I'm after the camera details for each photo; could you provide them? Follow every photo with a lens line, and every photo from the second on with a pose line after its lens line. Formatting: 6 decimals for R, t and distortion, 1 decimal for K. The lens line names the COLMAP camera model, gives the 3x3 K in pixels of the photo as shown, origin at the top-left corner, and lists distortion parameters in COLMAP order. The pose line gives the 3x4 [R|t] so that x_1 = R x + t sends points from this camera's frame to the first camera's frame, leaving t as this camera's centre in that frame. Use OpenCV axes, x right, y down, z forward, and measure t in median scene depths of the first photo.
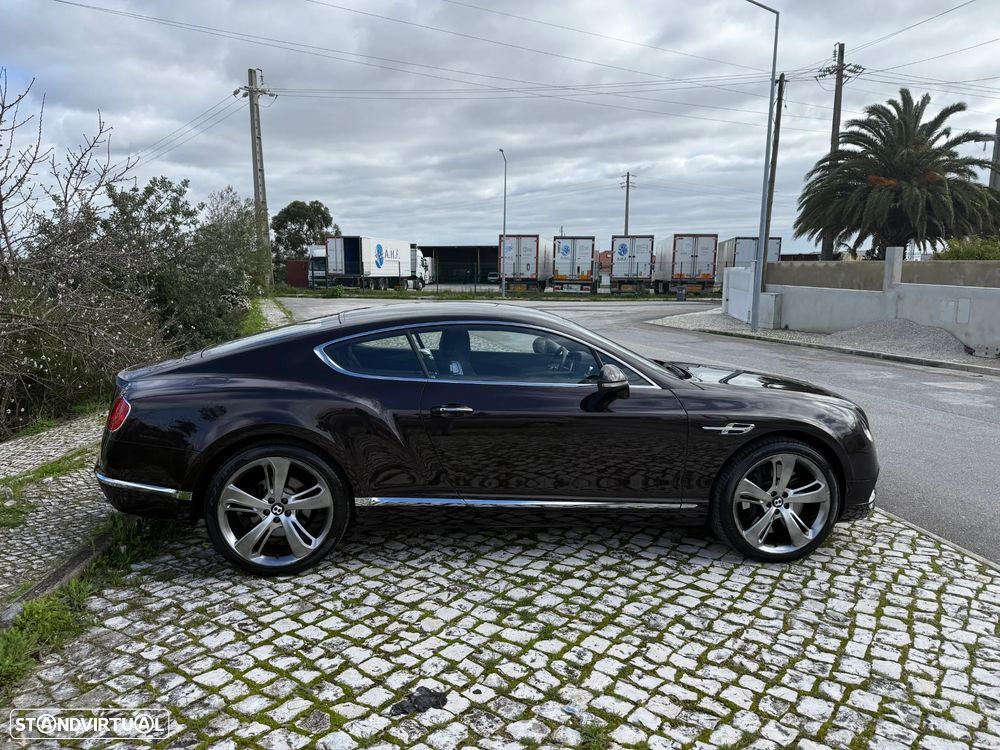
lens RADIAL K [[689.9, 0, 496.9], [0, 689.9, 373.5], [0, 0, 1]] dist [0.053089, -0.062657]
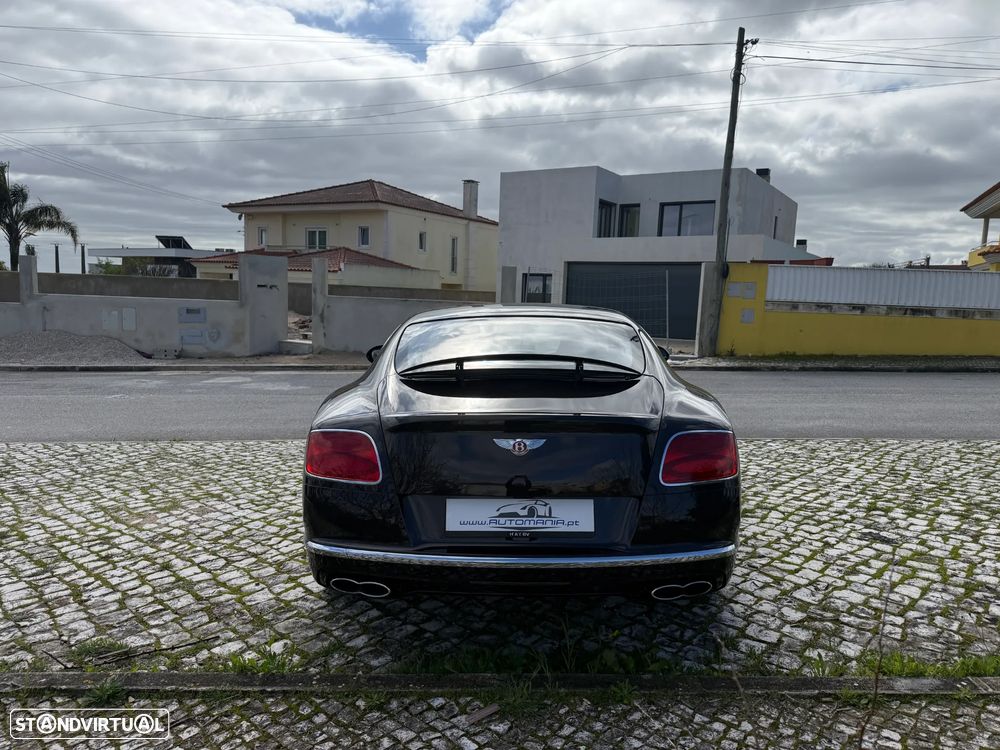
lens RADIAL K [[689.9, 0, 496.9], [0, 689.9, 373.5], [0, 0, 1]] dist [0.053089, -0.062657]
pose [[0.152887, -0.105877, 0.982556, -1.286595], [0.125853, 0.988235, 0.086906, -0.117243], [-0.980197, 0.110371, 0.164413, 1.105722]]
